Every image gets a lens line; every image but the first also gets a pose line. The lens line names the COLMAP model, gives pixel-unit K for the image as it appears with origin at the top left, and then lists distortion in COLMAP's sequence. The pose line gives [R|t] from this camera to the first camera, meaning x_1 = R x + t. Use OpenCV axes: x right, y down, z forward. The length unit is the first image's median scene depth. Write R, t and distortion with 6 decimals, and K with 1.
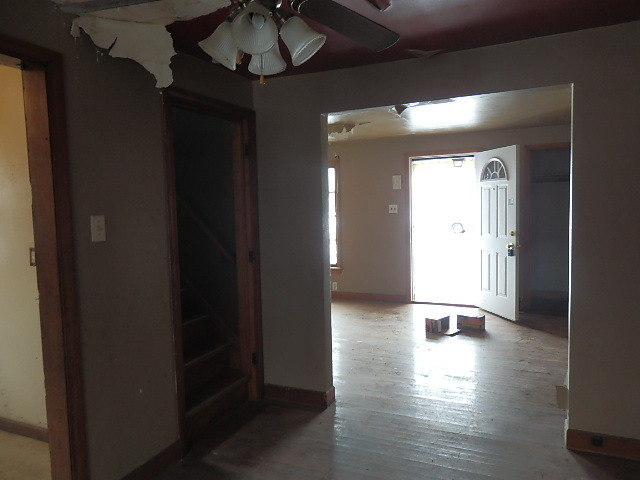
lens RADIAL K [[469.4, 0, 322.9], [0, 469.4, 238.5], [0, 0, 1]] dist [0.002744, 0.004052]
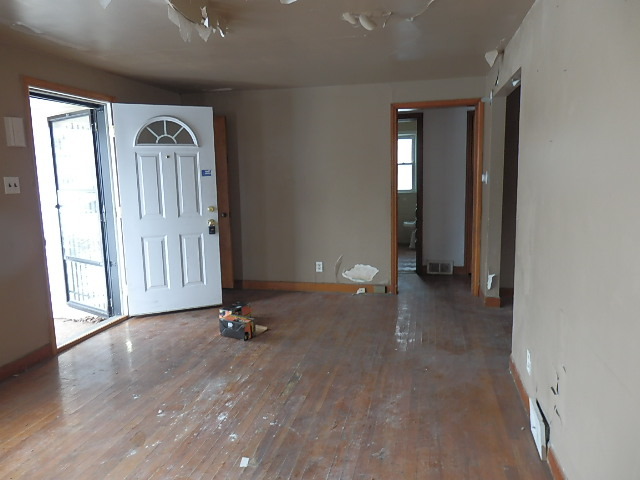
lens RADIAL K [[469.4, 0, 322.9], [0, 469.4, 238.5], [0, 0, 1]] dist [0.002744, 0.004052]
pose [[-0.202773, -0.109402, 0.973095, -0.486423], [0.098600, 0.986408, 0.131445, -0.048338], [-0.974249, 0.122601, -0.189230, 0.926188]]
